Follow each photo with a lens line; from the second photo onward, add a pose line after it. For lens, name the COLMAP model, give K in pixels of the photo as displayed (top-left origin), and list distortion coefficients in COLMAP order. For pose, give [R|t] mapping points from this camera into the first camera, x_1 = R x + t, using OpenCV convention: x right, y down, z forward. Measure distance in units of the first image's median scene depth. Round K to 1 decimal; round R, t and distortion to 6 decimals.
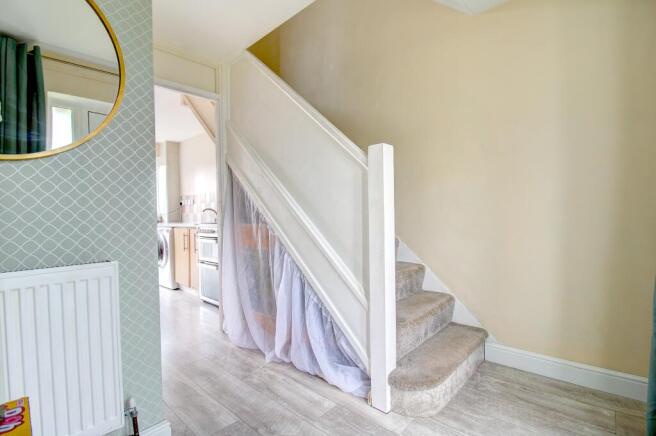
lens RADIAL K [[311.3, 0, 328.0], [0, 311.3, 218.0], [0, 0, 1]] dist [-0.000250, -0.000049]
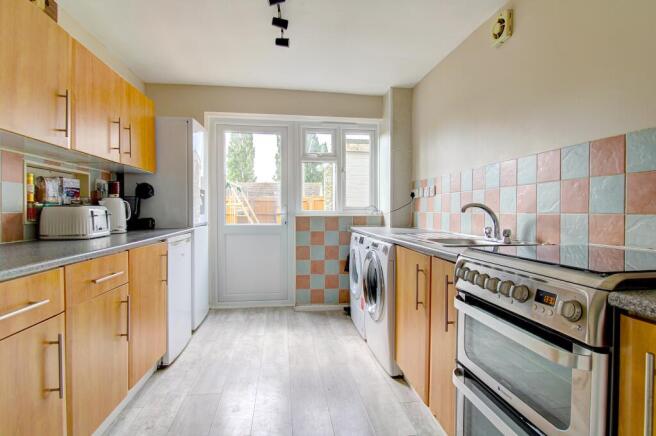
lens RADIAL K [[325.3, 0, 328.0], [0, 325.3, 218.0], [0, 0, 1]] dist [-0.017722, -0.000407]
pose [[0.766876, 0.037474, -0.640700, -0.249245], [-0.026098, 0.999289, 0.027210, -0.018635], [0.641264, -0.004146, 0.767309, 0.528994]]
